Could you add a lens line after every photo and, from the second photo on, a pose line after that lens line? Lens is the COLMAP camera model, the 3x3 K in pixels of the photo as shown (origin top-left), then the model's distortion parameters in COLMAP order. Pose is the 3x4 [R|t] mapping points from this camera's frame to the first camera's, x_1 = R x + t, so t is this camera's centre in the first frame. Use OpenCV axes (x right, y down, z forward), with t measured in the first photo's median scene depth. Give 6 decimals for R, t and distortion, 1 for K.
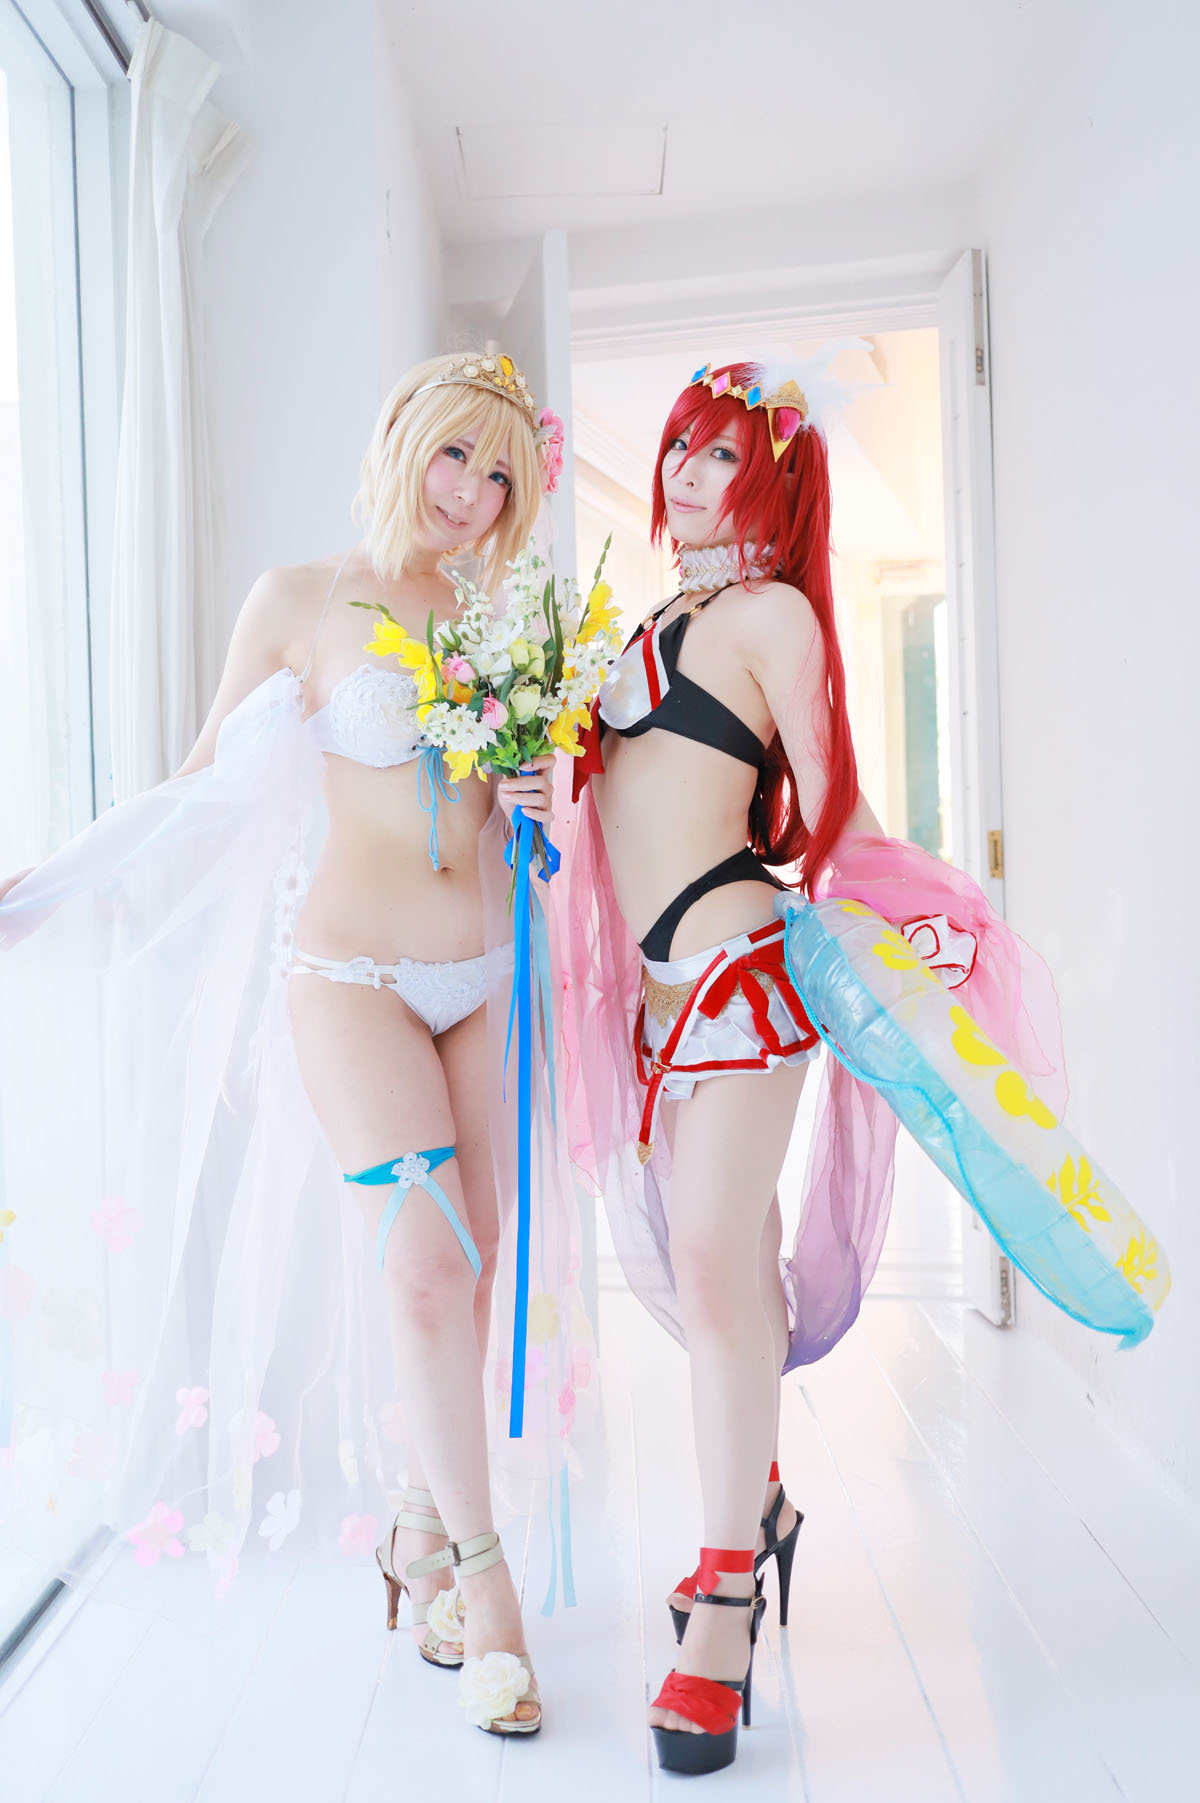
lens RADIAL K [[1981.2, 0, 601.1], [0, 1981.2, 892.7], [0, 0, 1]] dist [0.005877, 0.000000]
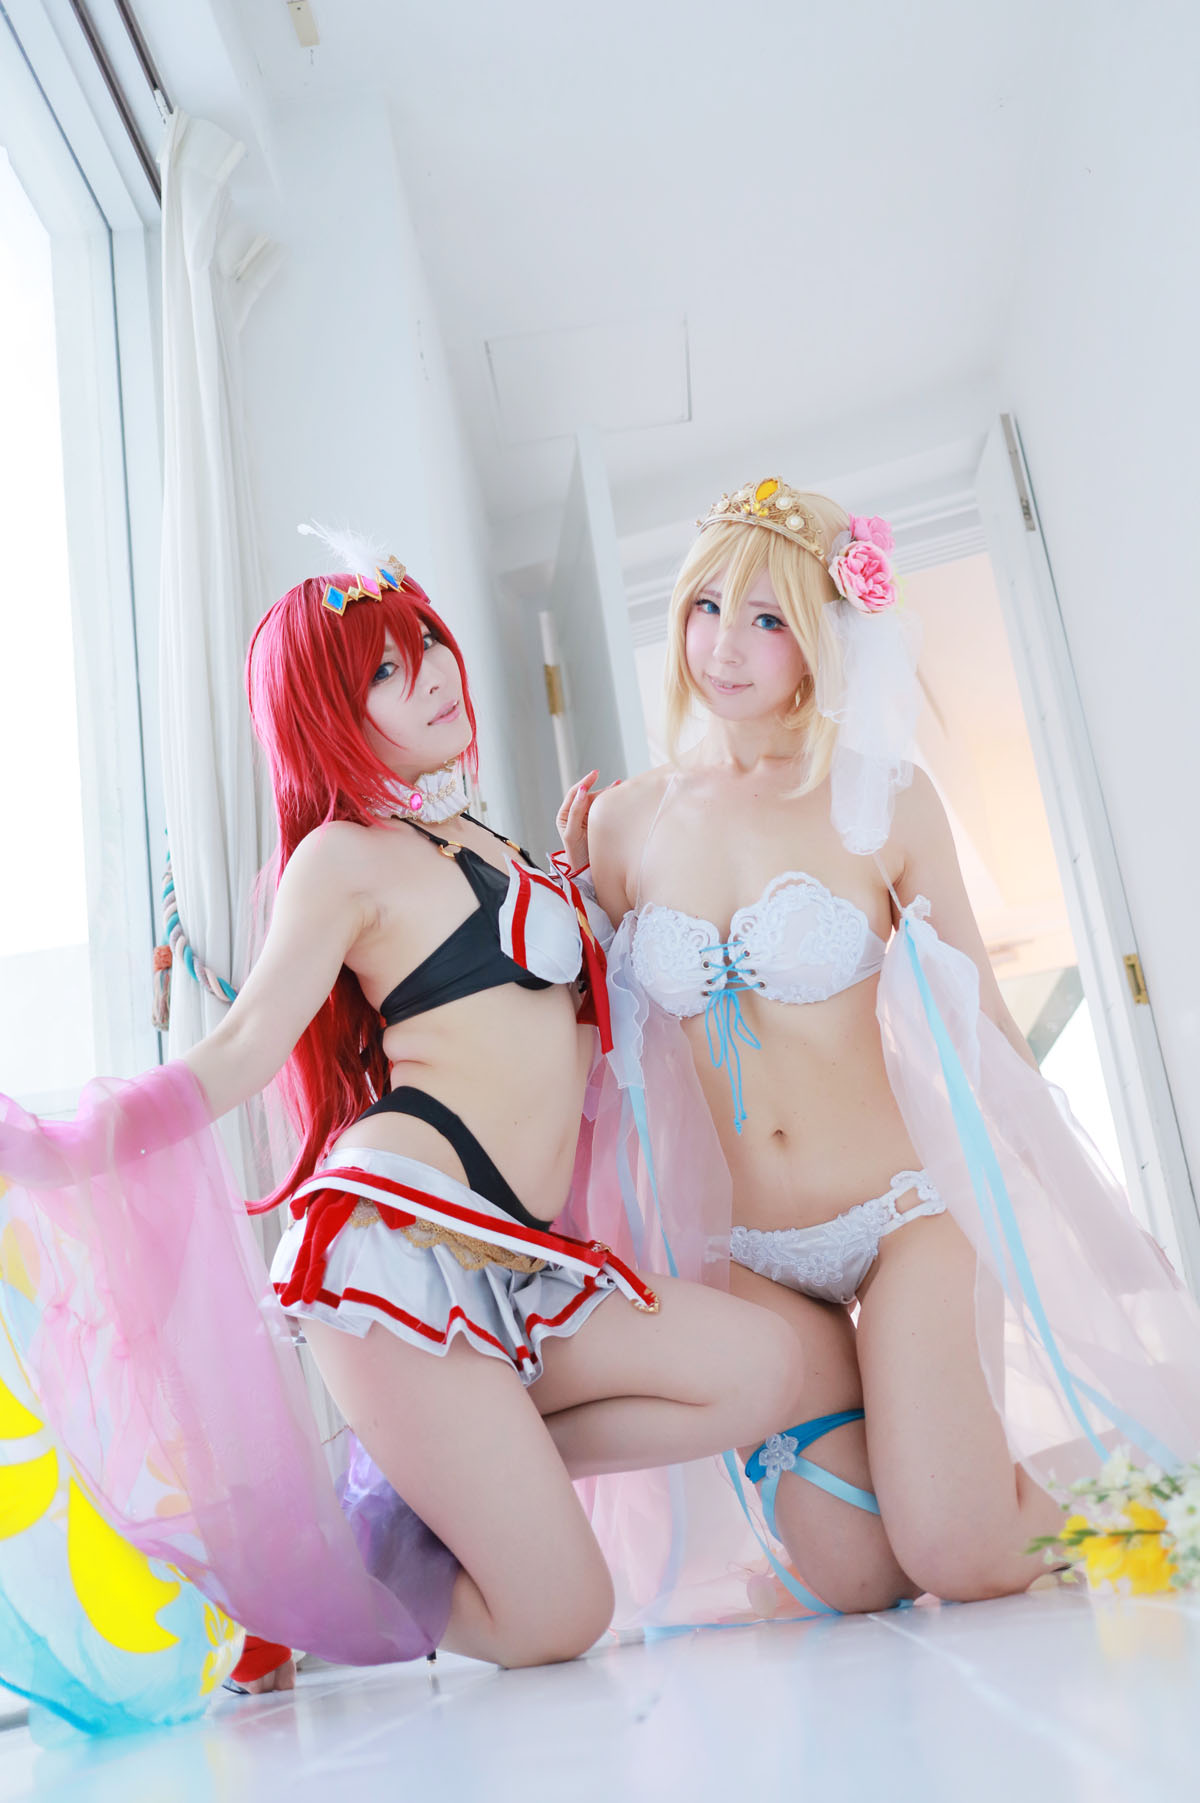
lens RADIAL K [[1981.2, 0, 598.1], [0, 1981.2, 893.3], [0, 0, 1]] dist [0.005877, 0.000000]
pose [[0.992257, -0.119052, -0.035386, -0.017534], [0.101177, 0.940067, -0.325635, 0.350706], [0.072032, 0.319533, 0.944833, 0.164791]]
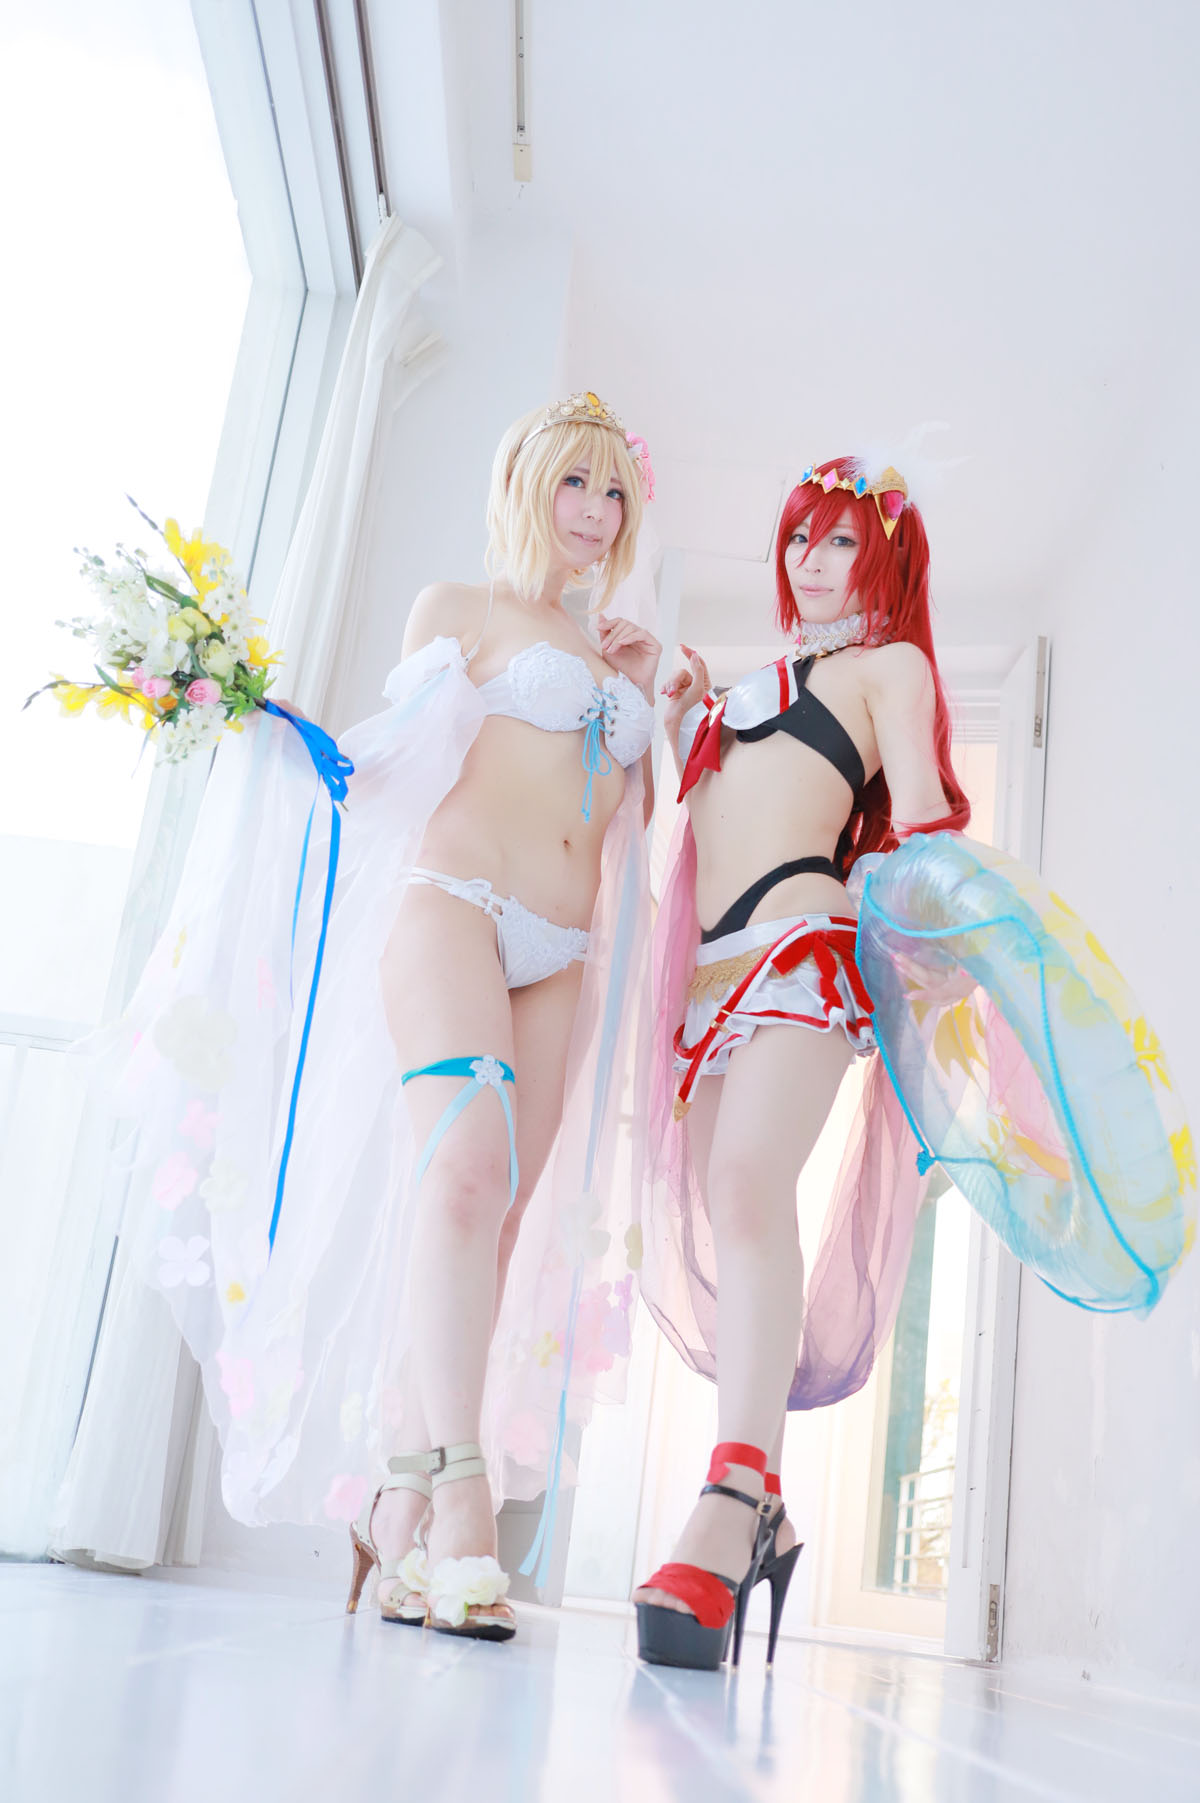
lens RADIAL K [[1981.2, 0, 592.4], [0, 1981.2, 894.4], [0, 0, 1]] dist [0.005877, 0.000000]
pose [[0.988516, 0.149268, -0.023562, -0.021241], [-0.148703, 0.933079, -0.327491, 0.345348], [-0.026899, 0.327234, 0.944561, 0.002678]]
